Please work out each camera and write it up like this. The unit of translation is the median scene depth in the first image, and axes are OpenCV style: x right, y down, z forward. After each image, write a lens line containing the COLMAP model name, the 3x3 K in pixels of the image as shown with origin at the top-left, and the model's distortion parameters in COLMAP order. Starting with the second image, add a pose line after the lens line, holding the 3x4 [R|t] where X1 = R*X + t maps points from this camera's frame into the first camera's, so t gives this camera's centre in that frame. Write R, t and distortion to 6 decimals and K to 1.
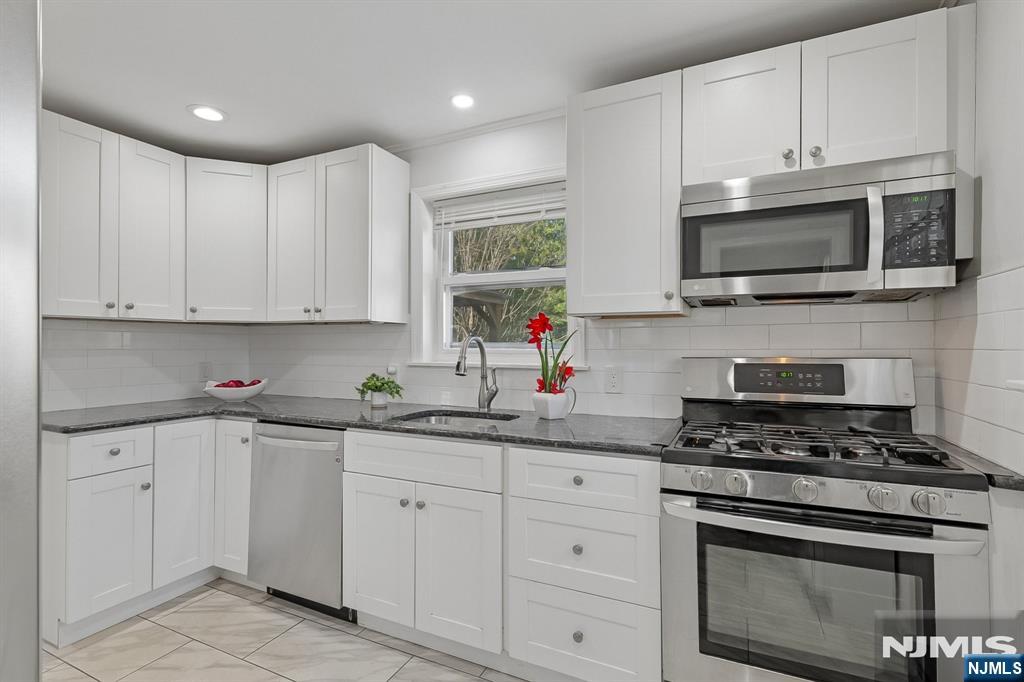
lens RADIAL K [[475.4, 0, 512.0], [0, 475.4, 341.0], [0, 0, 1]] dist [-0.001675, 0.000031]
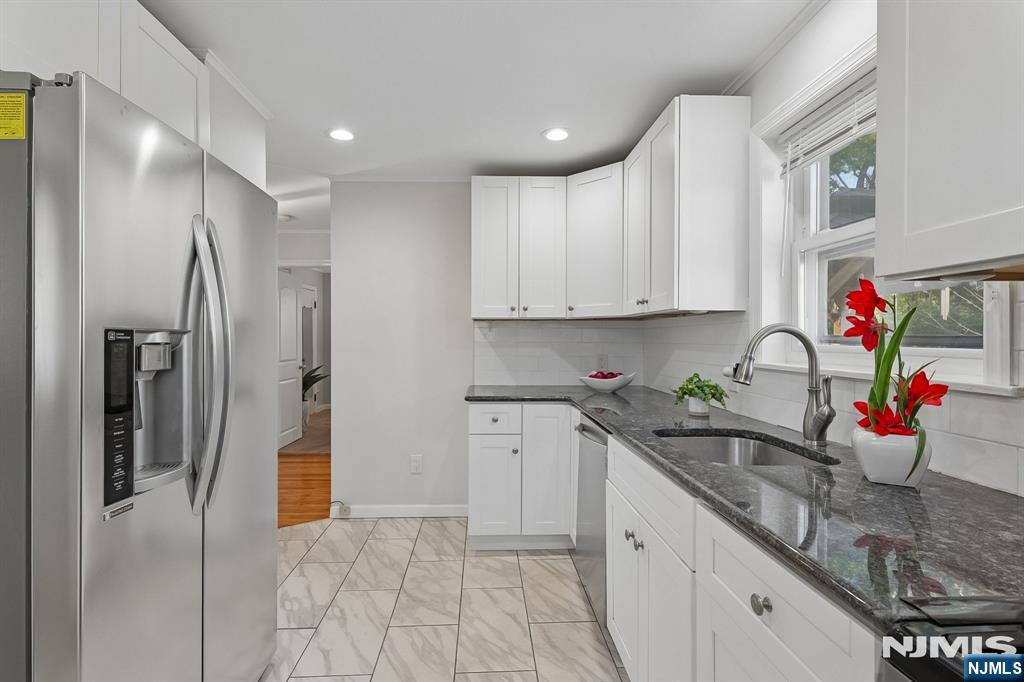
lens RADIAL K [[478.9, 0, 512.0], [0, 478.9, 341.0], [0, 0, 1]] dist [-0.001079, 0.000315]
pose [[0.472840, 0.005148, -0.881133, 0.322137], [0.006030, 0.999941, 0.009078, 0.002449], [0.881128, -0.009606, 0.472781, 0.366379]]
